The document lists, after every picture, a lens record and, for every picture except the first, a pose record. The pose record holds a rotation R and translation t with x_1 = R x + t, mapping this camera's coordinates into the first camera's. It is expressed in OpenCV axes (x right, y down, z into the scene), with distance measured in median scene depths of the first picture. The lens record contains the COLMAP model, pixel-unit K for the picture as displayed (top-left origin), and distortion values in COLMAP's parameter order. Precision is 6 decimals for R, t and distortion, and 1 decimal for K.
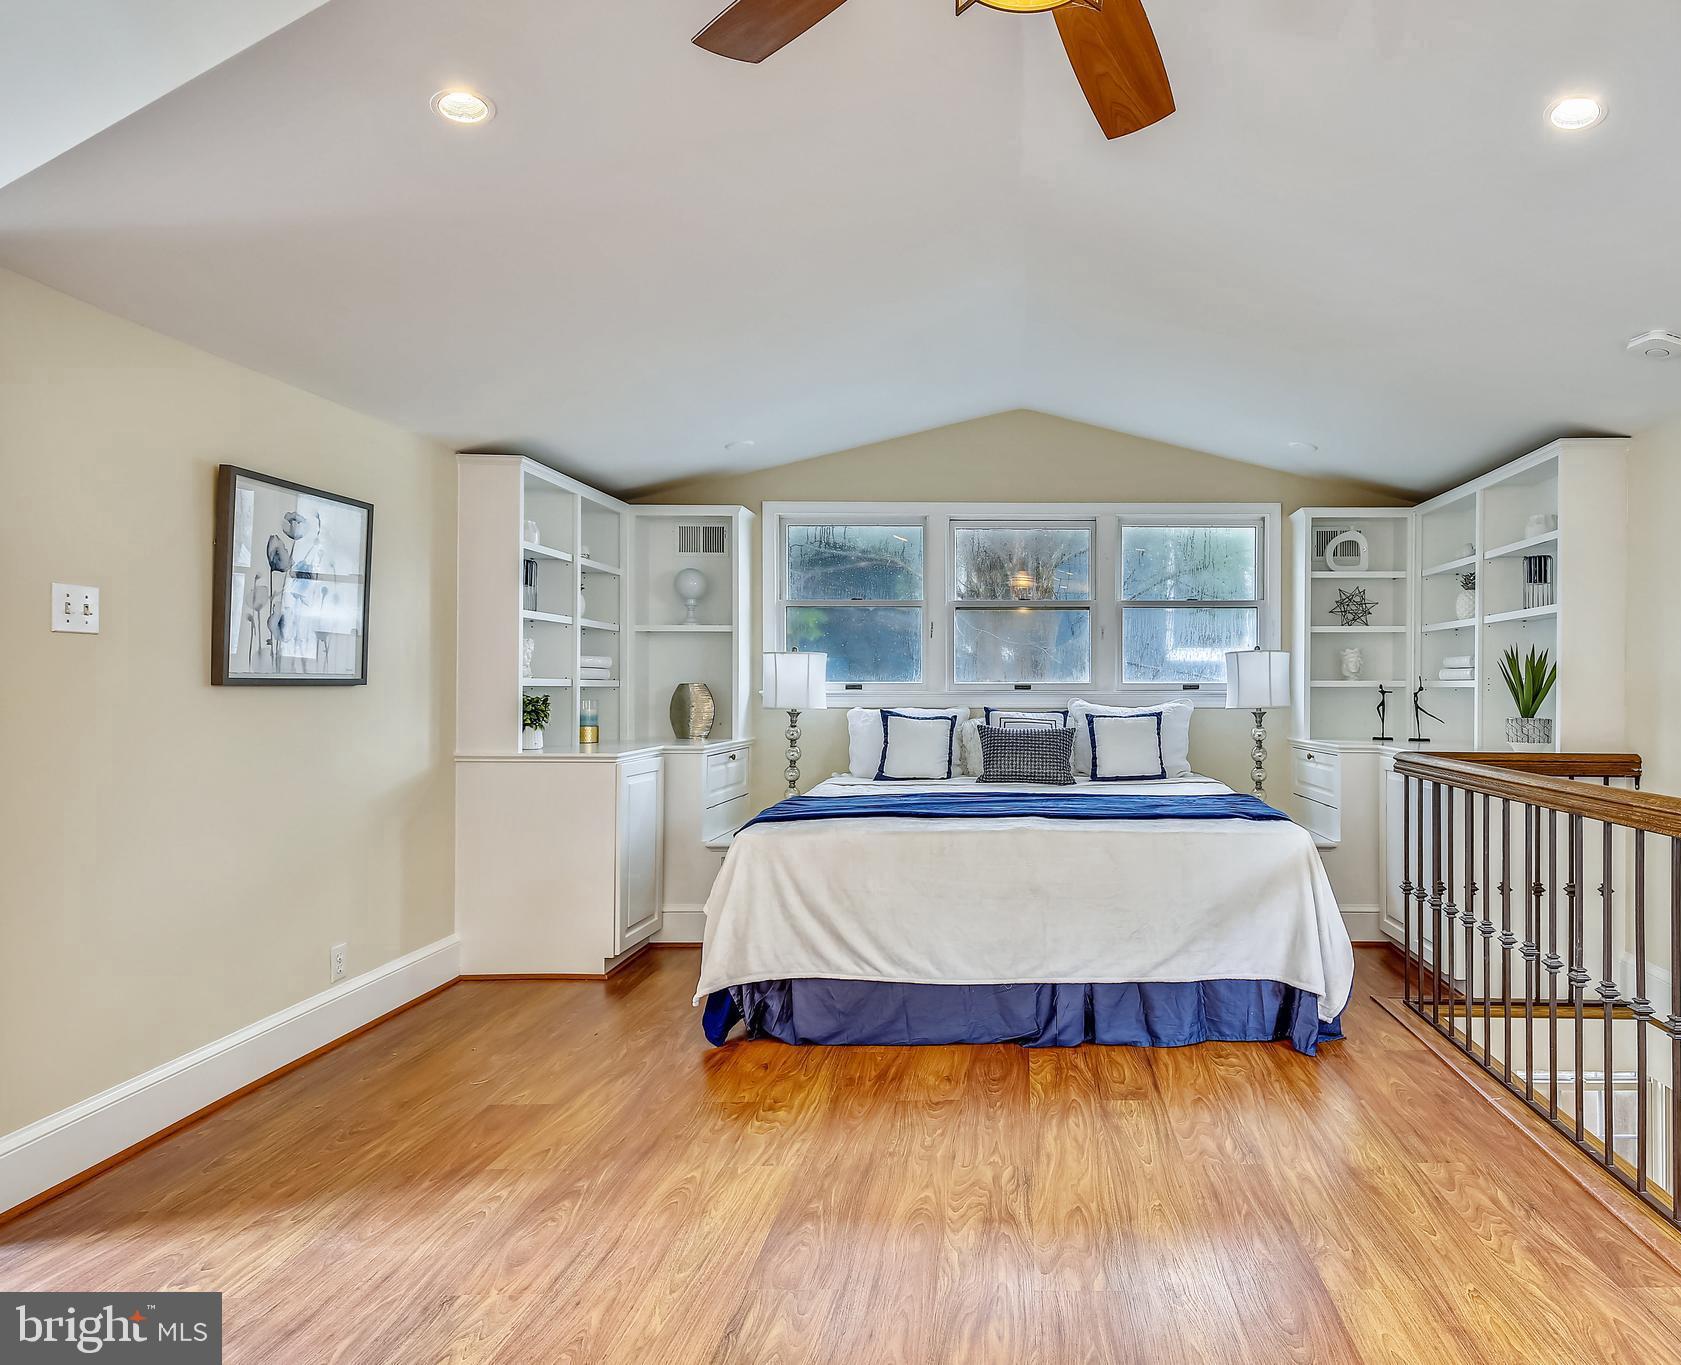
lens RADIAL K [[1047.2, 0, 840.5], [0, 1047.2, 682.5], [0, 0, 1]] dist [0.032536, -0.038236]
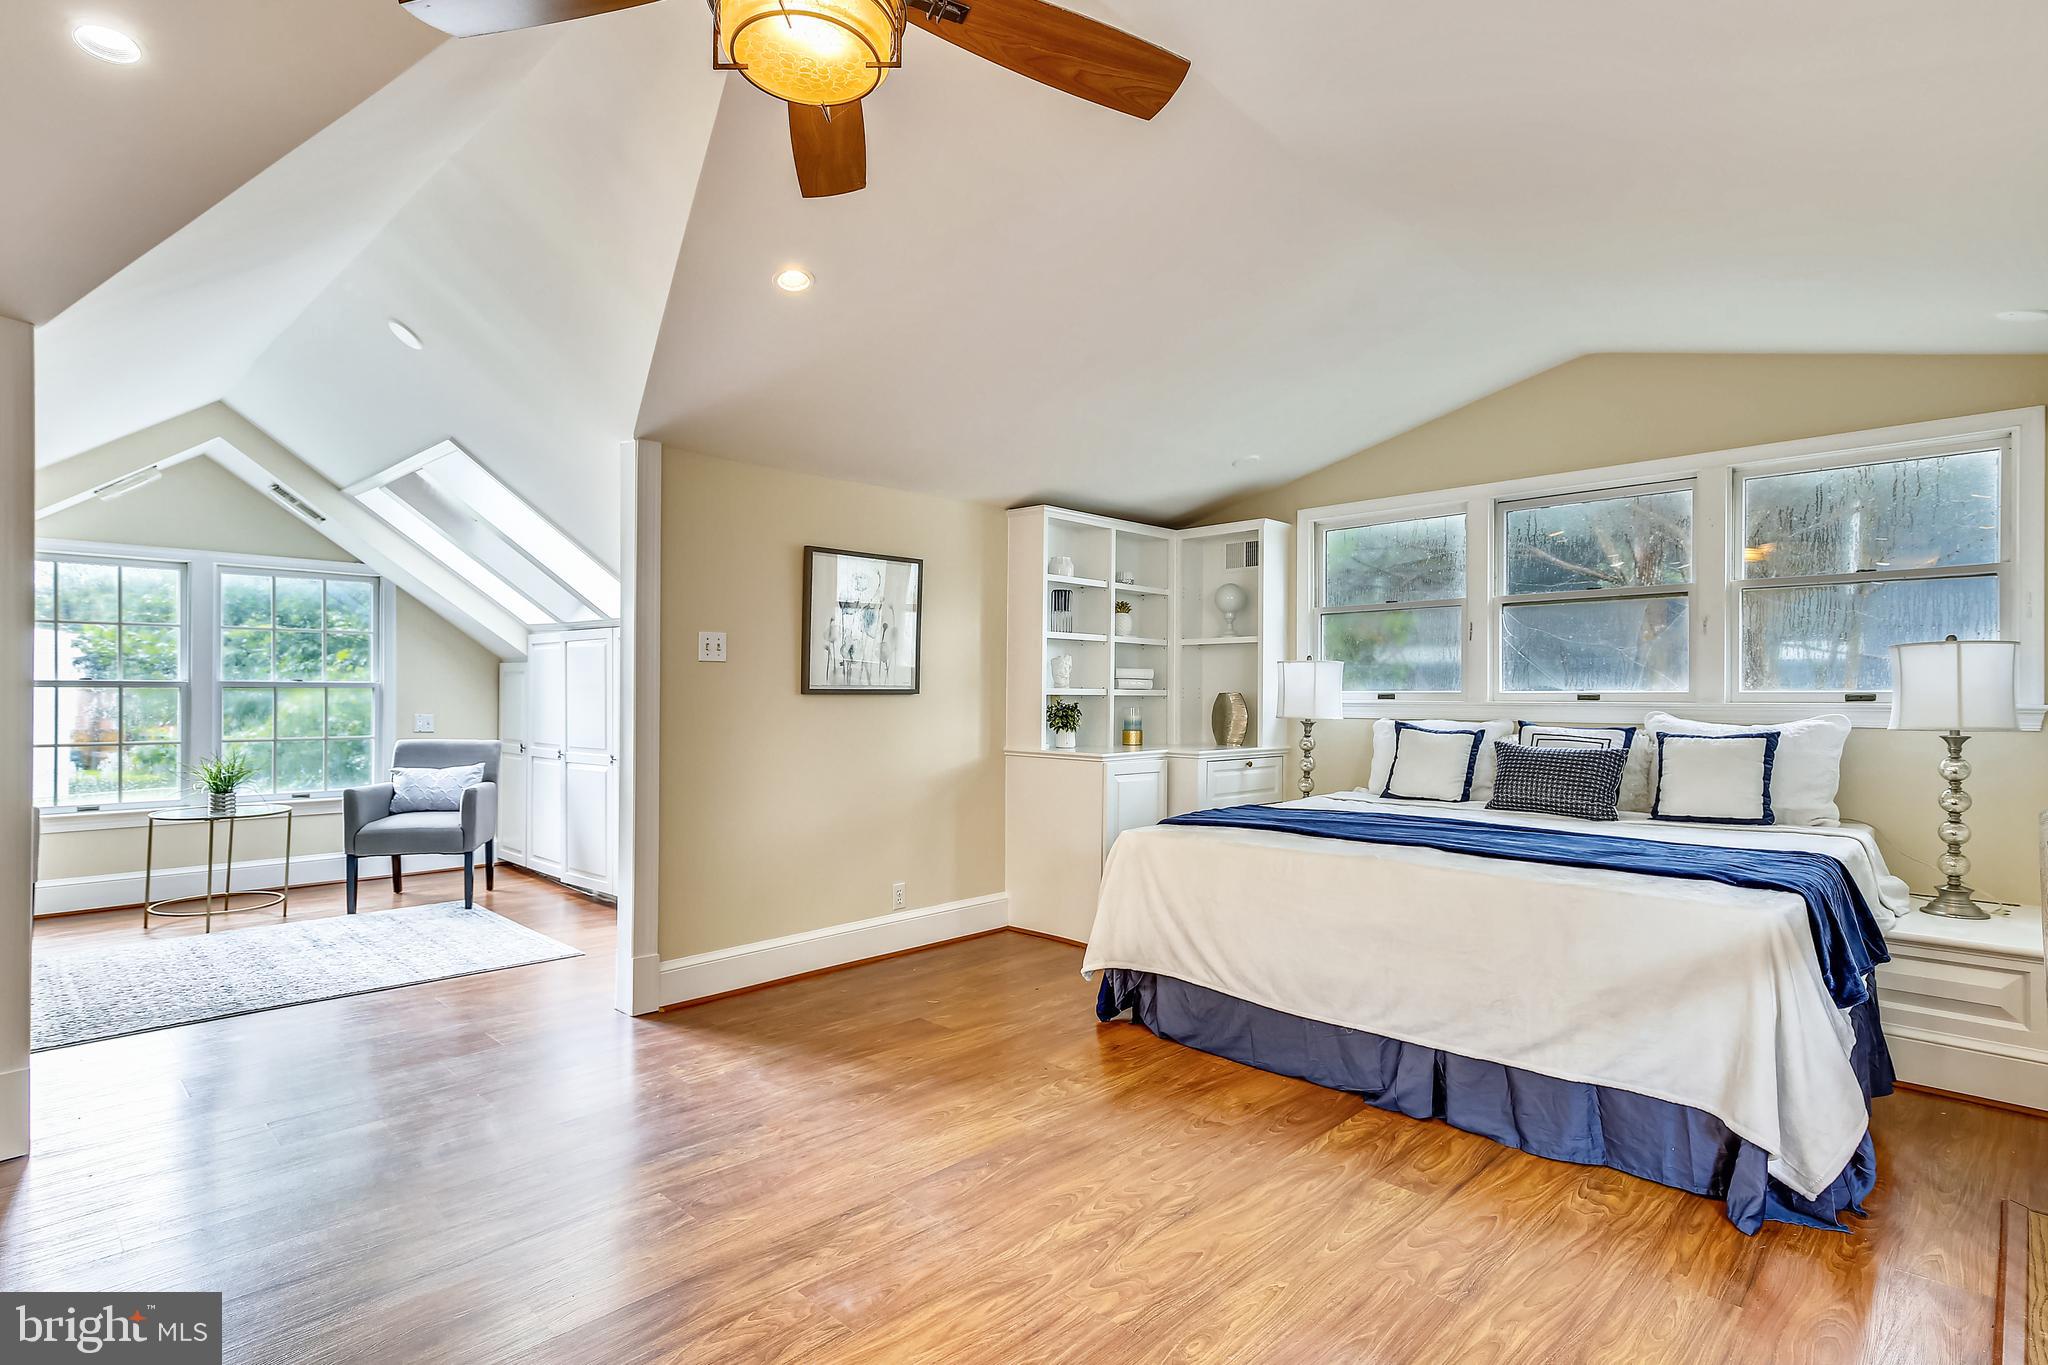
lens RADIAL K [[999.2, 0, 1024.0], [0, 999.2, 682.5], [0, 0, 1]] dist [0.016213, -0.011104]
pose [[0.707669, -0.007518, -0.706504, 0.481806], [-0.000319, 0.999940, -0.010960, 0.001839], [0.706544, 0.007982, 0.707624, 0.166605]]
